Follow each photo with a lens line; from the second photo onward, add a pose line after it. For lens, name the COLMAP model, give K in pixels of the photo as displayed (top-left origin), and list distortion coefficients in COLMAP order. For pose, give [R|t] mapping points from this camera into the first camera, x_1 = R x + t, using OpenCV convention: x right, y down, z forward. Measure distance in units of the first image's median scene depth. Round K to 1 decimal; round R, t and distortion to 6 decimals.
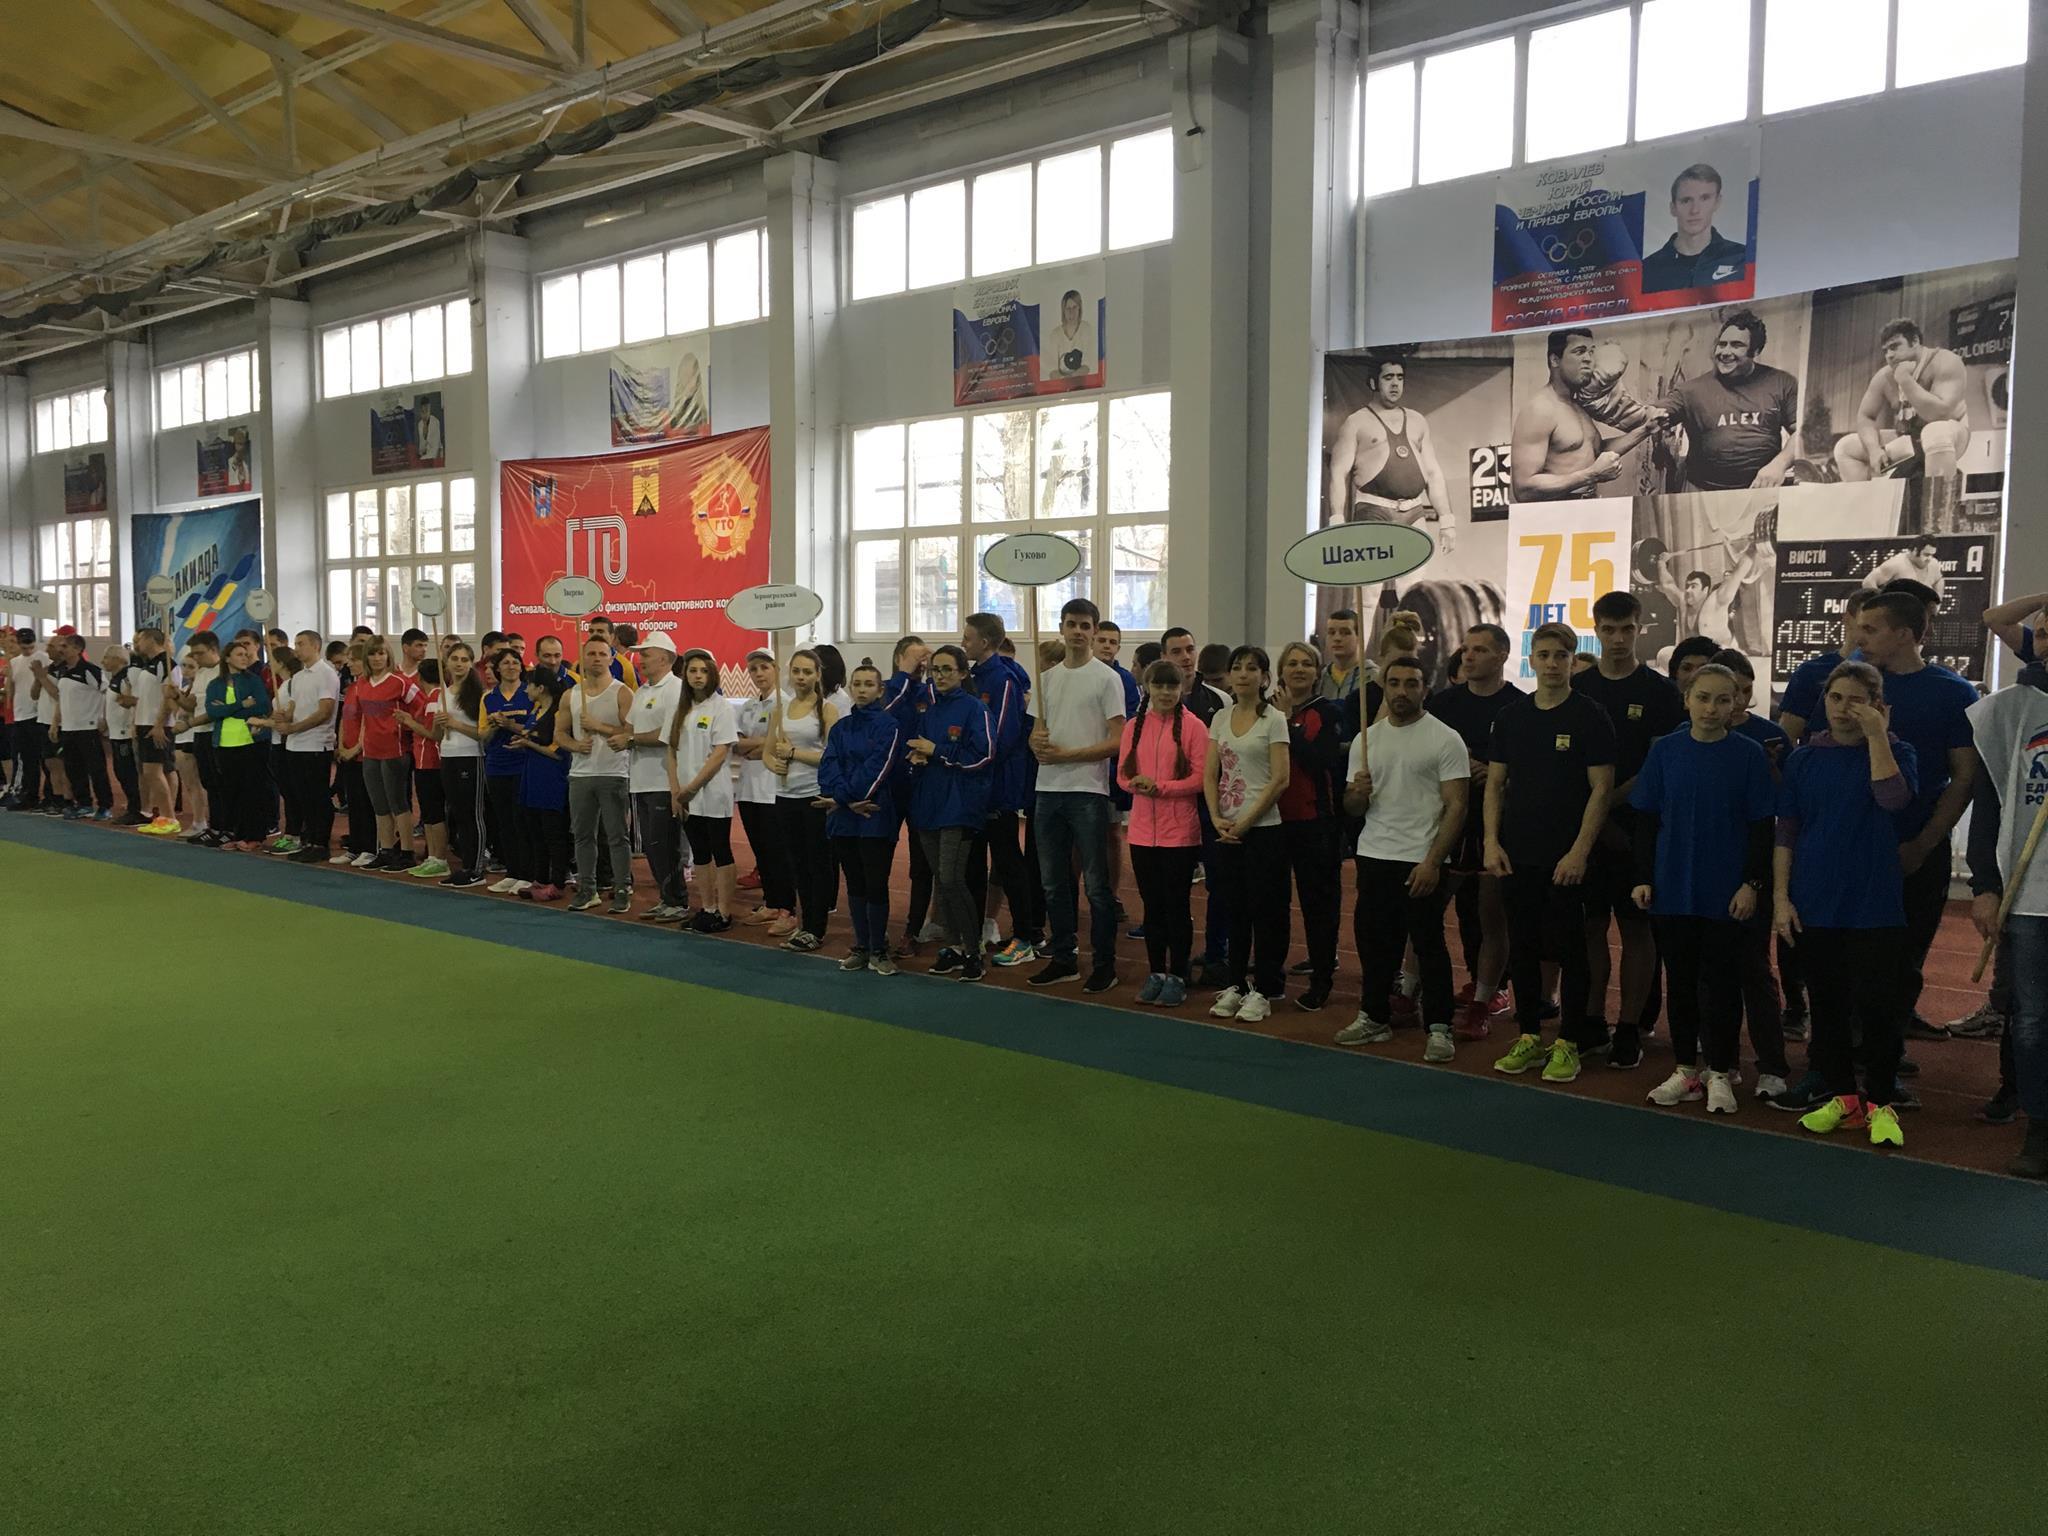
lens RADIAL K [[1739.1, 0, 1031.0], [0, 1739.1, 765.9], [0, 0, 1]] dist [0.079686, -0.103192]
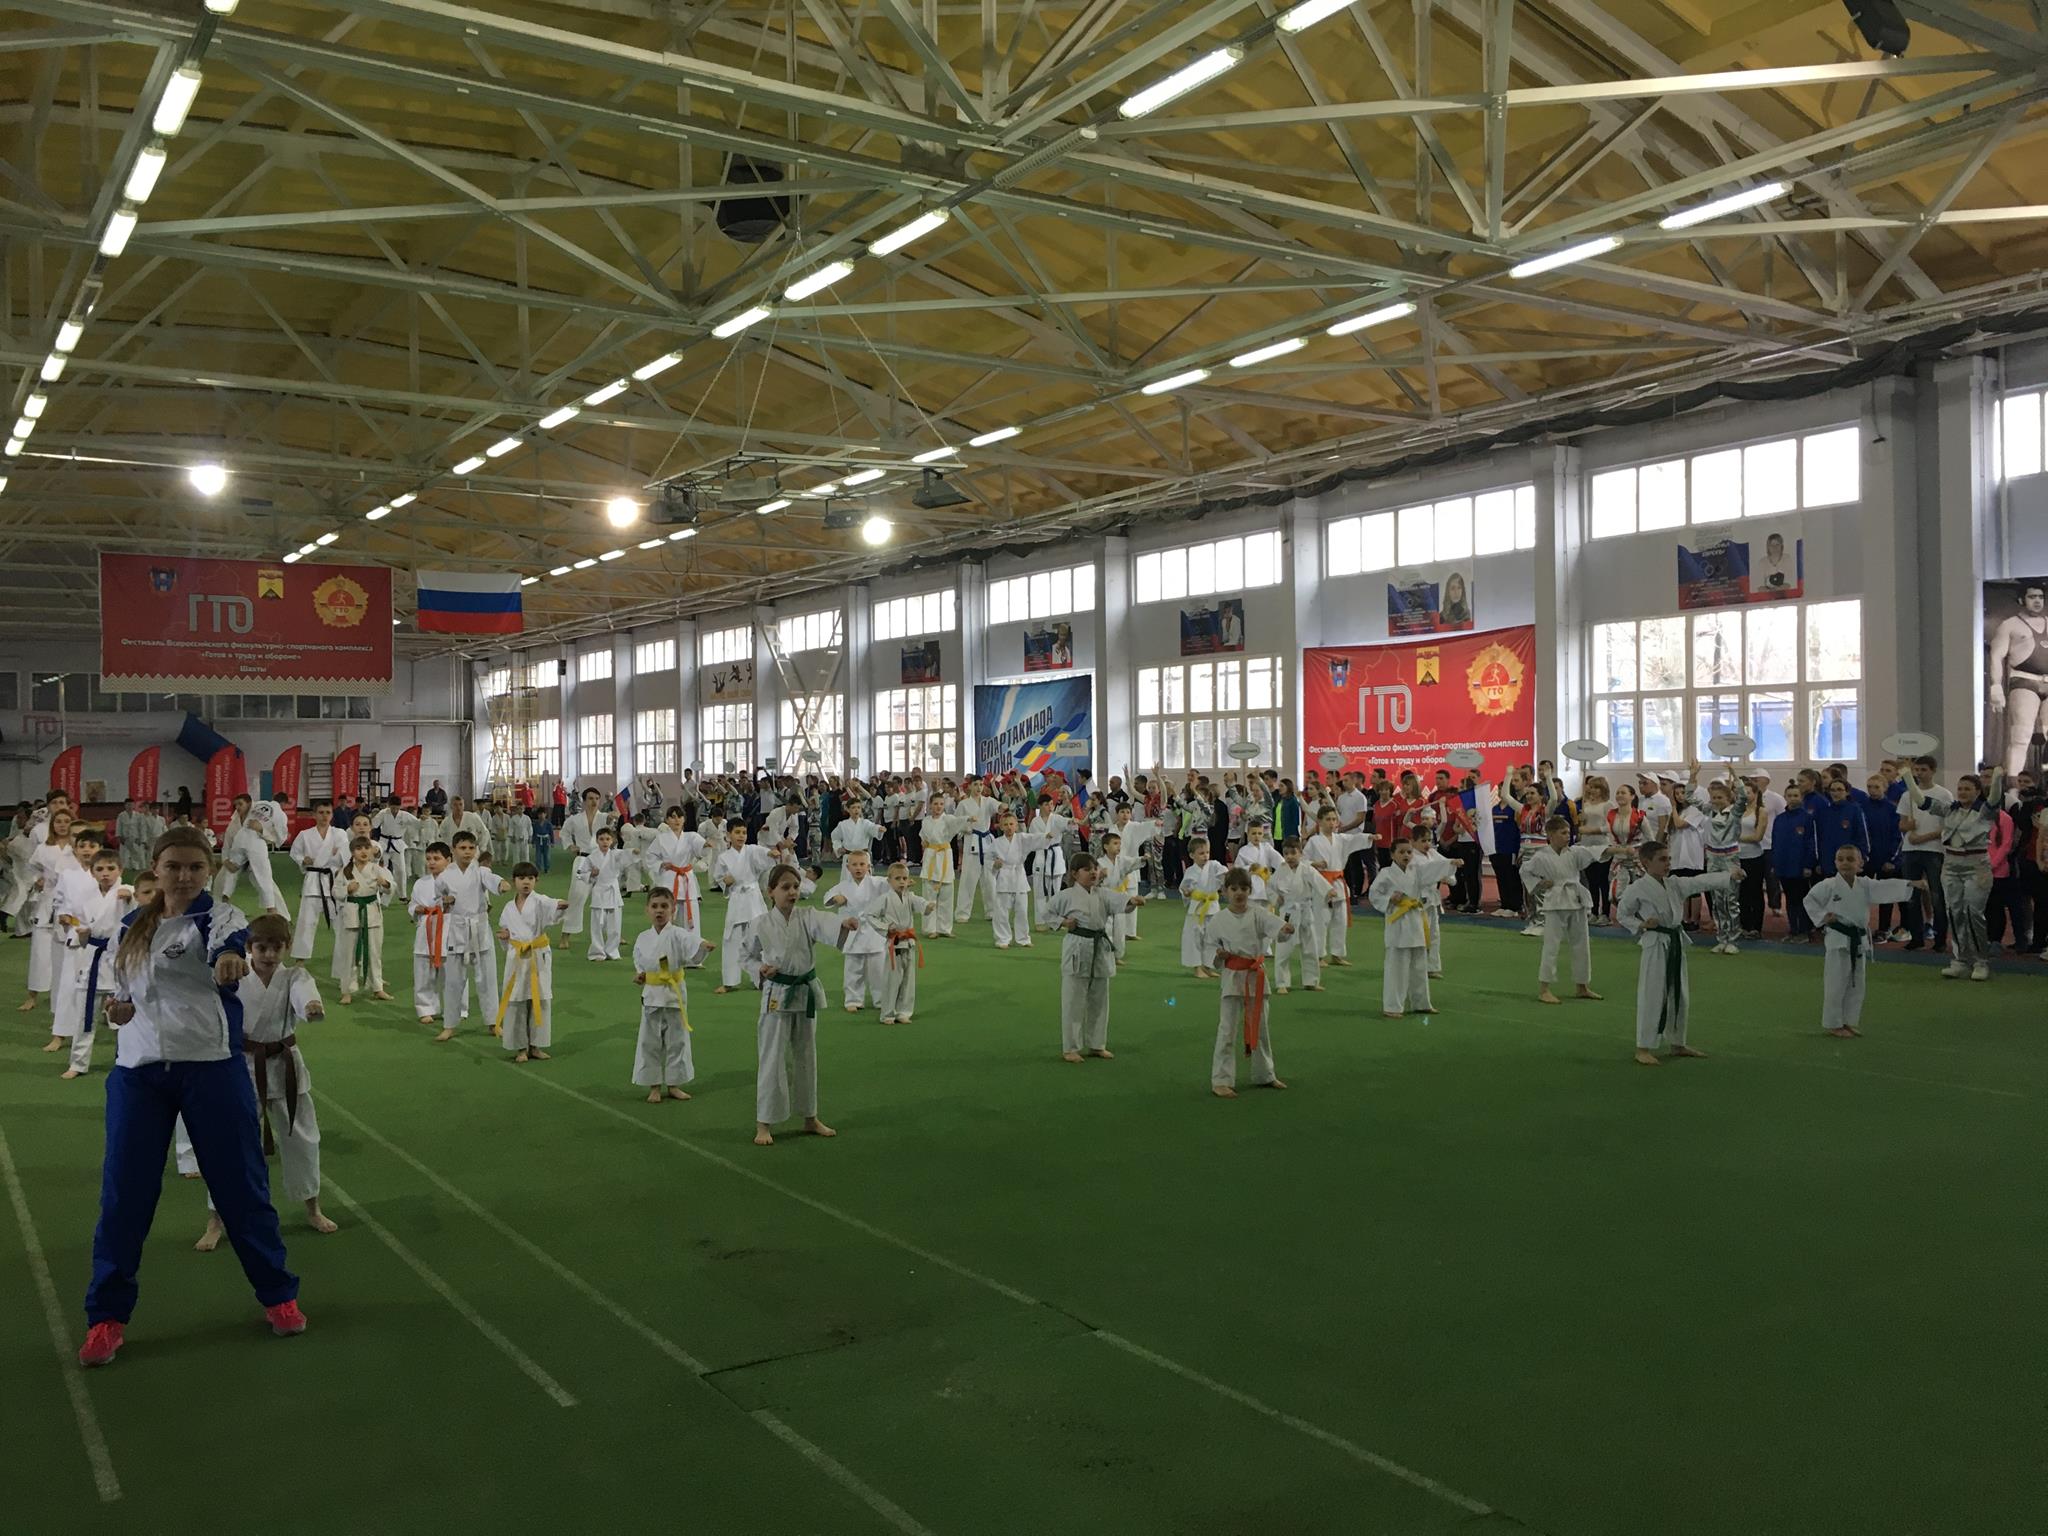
lens RADIAL K [[1739.1, 0, 1031.0], [0, 1739.1, 765.9], [0, 0, 1]] dist [0.079686, -0.103192]
pose [[0.968892, -0.020557, -0.246627, -0.196020], [0.005138, 0.998000, -0.063003, 0.015016], [0.247429, 0.059776, 0.967060, -0.519545]]
